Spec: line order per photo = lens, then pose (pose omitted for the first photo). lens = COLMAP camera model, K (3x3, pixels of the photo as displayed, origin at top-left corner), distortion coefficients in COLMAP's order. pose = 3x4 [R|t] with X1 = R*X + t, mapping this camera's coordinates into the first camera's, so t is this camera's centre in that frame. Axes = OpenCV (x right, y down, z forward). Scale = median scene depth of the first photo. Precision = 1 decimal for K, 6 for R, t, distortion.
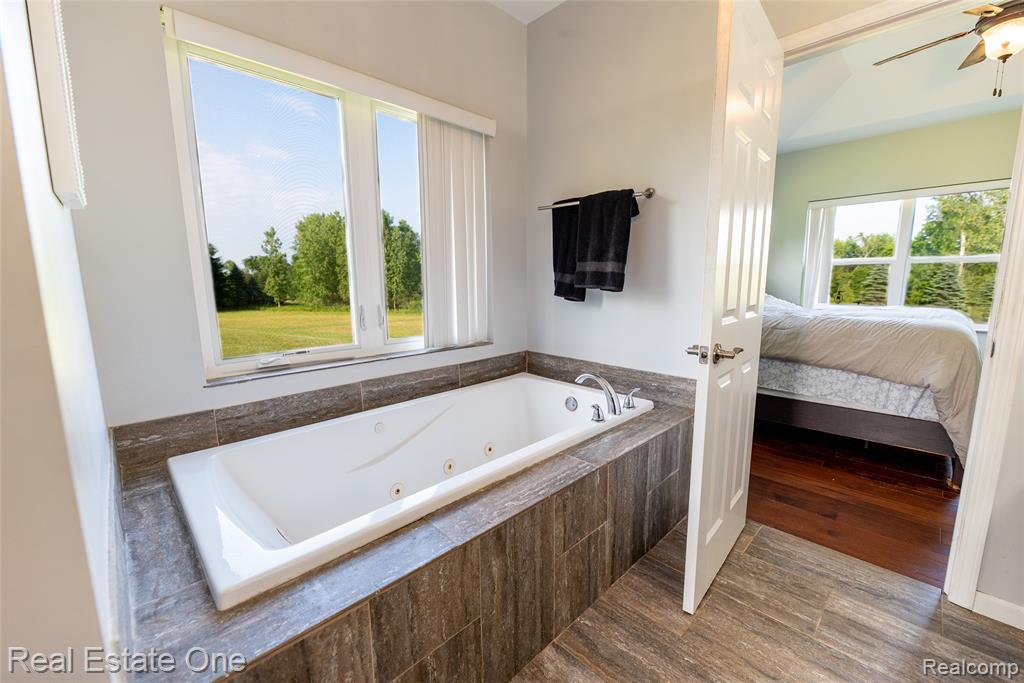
lens RADIAL K [[419.4, 0, 519.0], [0, 419.4, 343.8], [0, 0, 1]] dist [-0.002071, -0.002714]
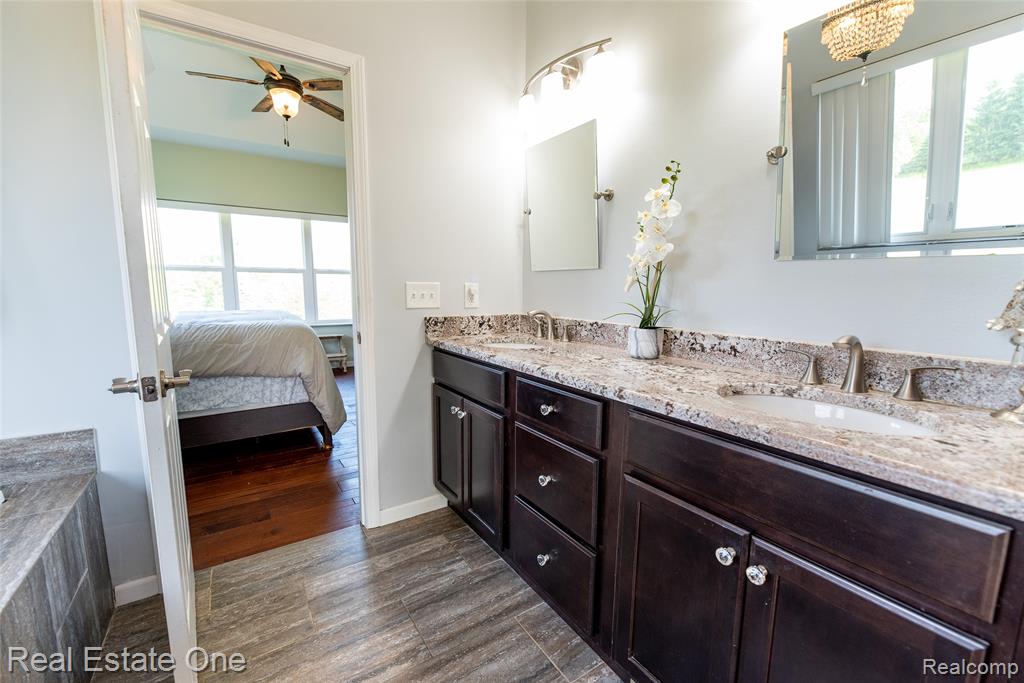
lens RADIAL K [[419.4, 0, 513.8], [0, 419.4, 344.3], [0, 0, 1]] dist [-0.002071, -0.002714]
pose [[0.196645, -0.121783, 0.972882, -0.086569], [0.135030, 0.986165, 0.096153, -0.023612], [-0.971132, 0.112460, 0.210369, 0.170595]]
